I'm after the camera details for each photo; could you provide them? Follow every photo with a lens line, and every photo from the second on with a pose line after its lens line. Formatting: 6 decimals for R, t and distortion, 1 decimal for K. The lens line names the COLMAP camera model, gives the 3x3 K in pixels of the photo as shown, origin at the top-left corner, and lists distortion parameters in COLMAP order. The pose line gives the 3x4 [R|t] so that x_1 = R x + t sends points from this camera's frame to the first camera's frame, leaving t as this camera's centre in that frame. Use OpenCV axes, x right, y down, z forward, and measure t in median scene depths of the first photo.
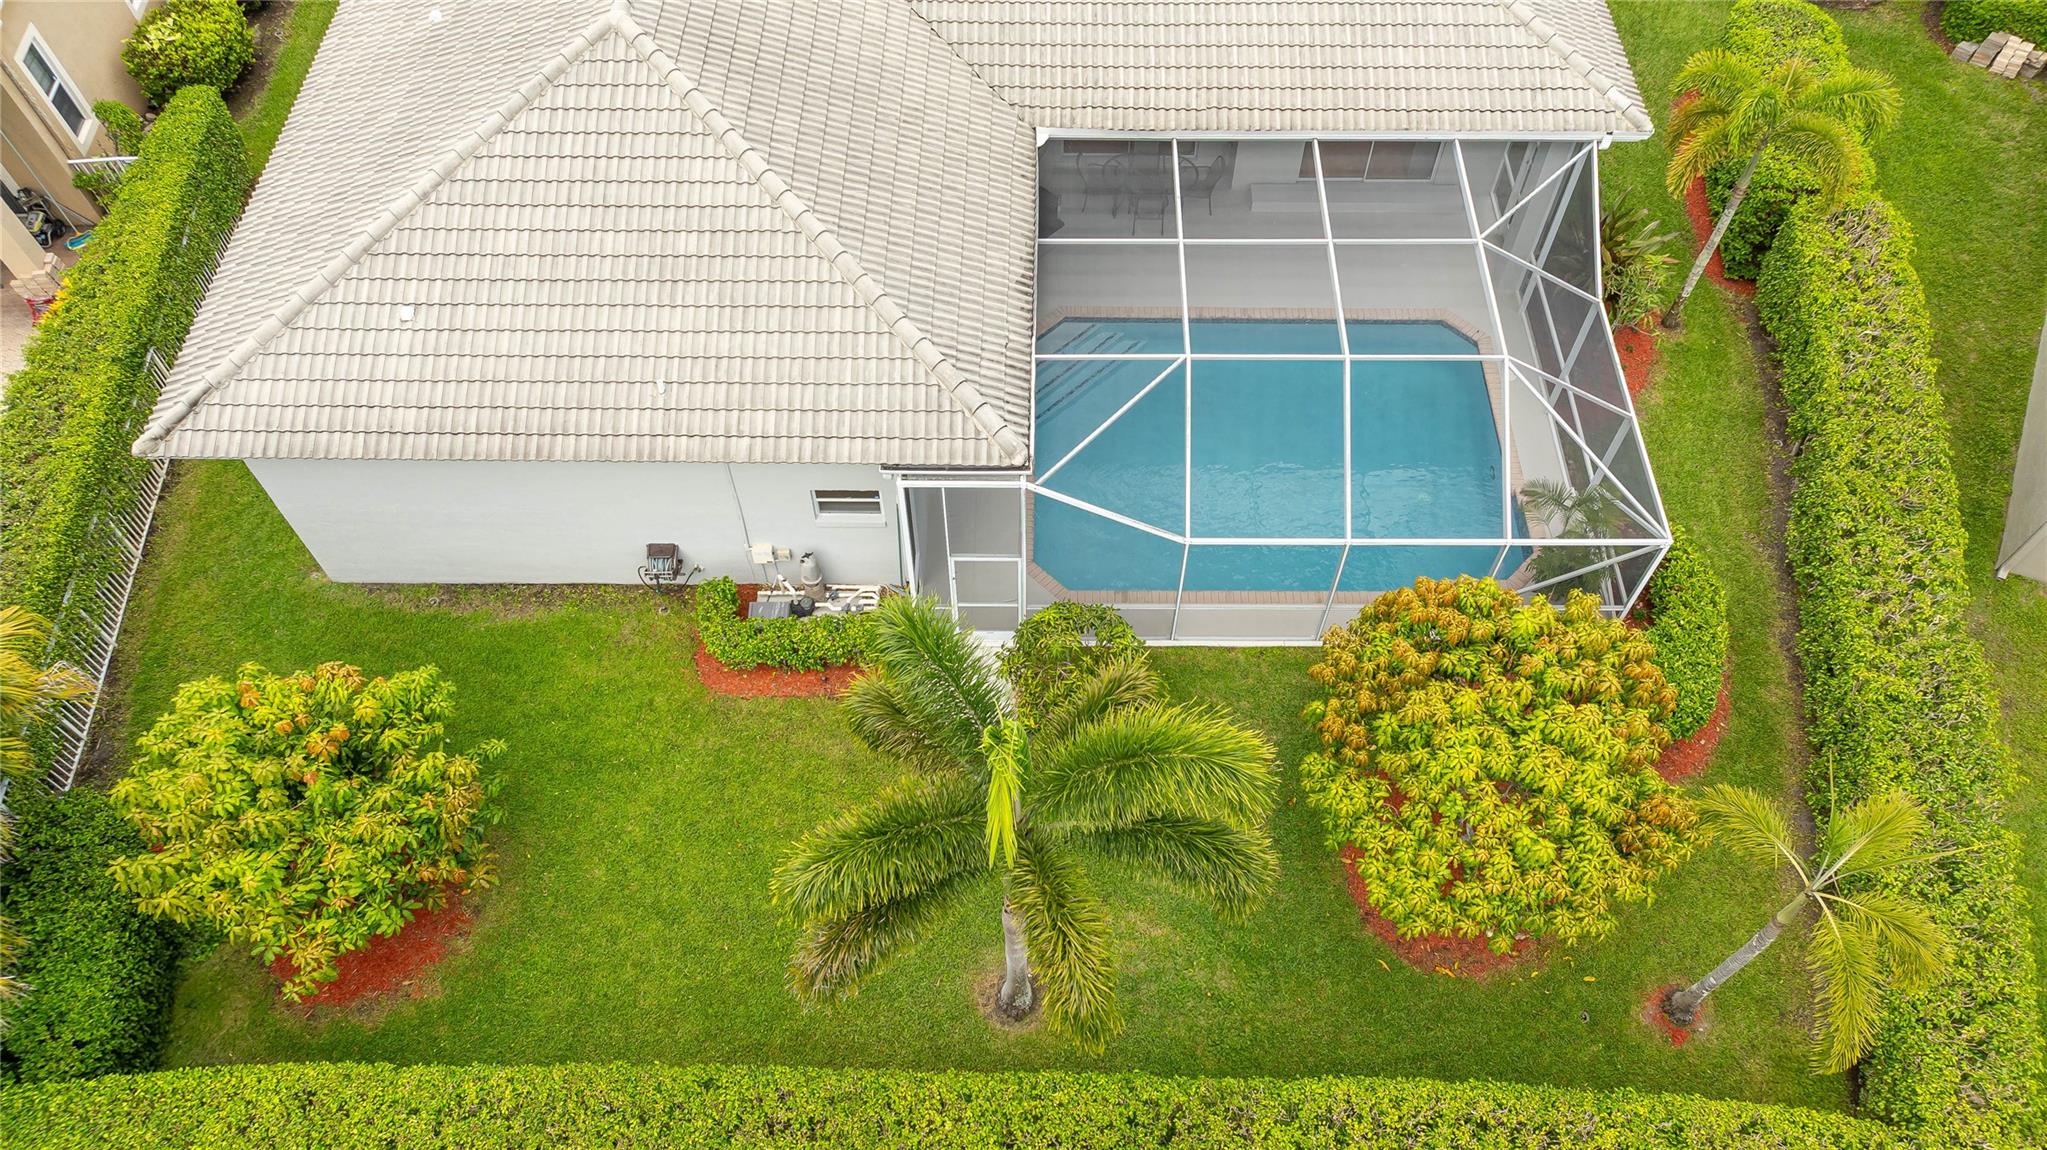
lens RADIAL K [[1405.6, 0, 1022.6], [0, 1405.6, 585.0], [0, 0, 1]] dist [-0.006630, 0.016982]
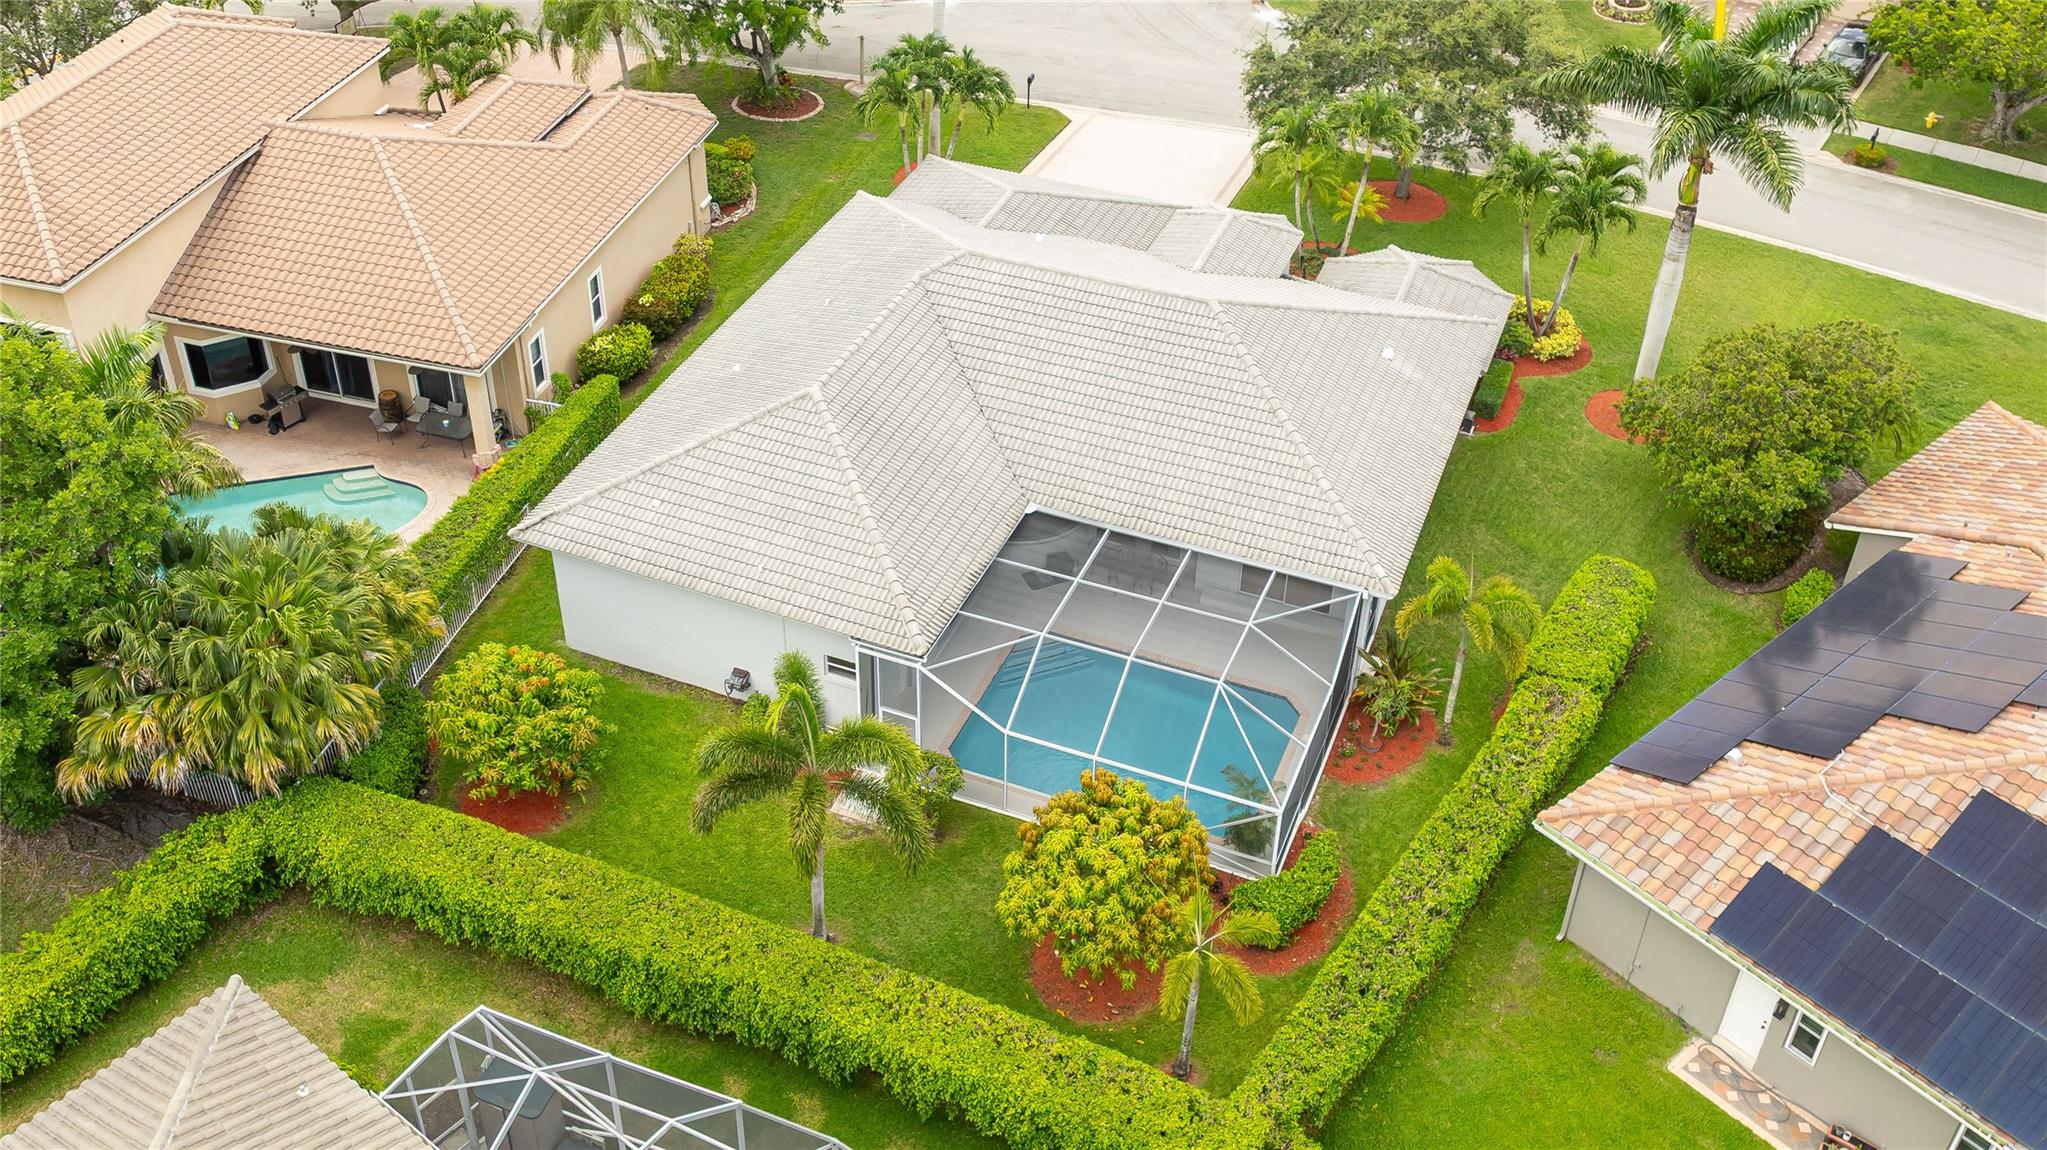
lens RADIAL K [[1975.5, 0, 1020.8], [0, 1975.5, 578.5], [0, 0, 1]] dist [-0.095719, 0.000000]
pose [[0.928009, 0.241315, -0.283841, 0.723449], [-0.318785, 0.908628, -0.269763, 0.416036], [0.192808, 0.340827, 0.920142, -1.195200]]
